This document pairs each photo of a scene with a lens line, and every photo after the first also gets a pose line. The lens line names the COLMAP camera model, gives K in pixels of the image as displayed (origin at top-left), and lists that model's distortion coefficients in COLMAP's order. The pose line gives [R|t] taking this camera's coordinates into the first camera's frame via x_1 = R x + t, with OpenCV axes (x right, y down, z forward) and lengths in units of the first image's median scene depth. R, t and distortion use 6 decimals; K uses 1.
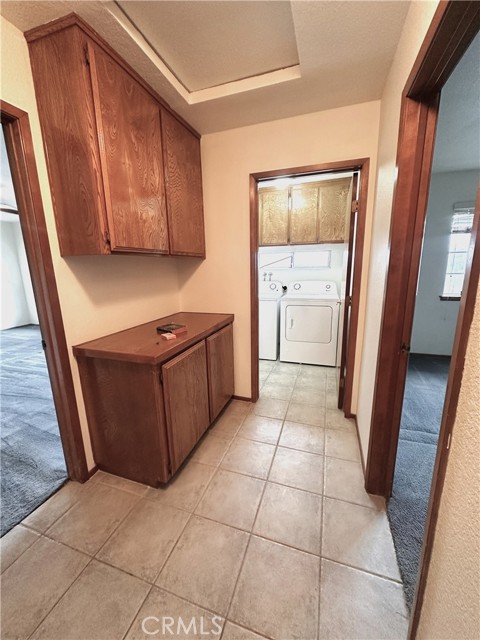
lens RADIAL K [[256.8, 0, 240.9], [0, 256.8, 319.0], [0, 0, 1]] dist [-0.000741, -0.000322]
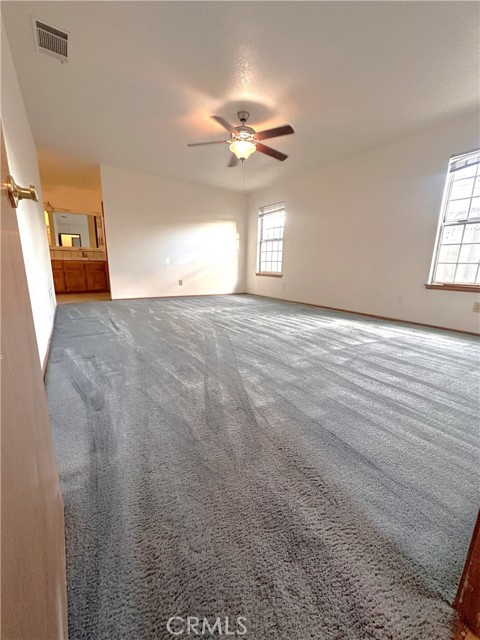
lens RADIAL K [[256.8, 0, 240.8], [0, 256.8, 319.5], [0, 0, 1]] dist [-0.000741, -0.000322]
pose [[0.792412, 0.160272, -0.588555, -0.399218], [-0.150905, 0.986380, 0.065431, 0.131382], [0.591026, 0.036967, 0.805805, 0.279524]]
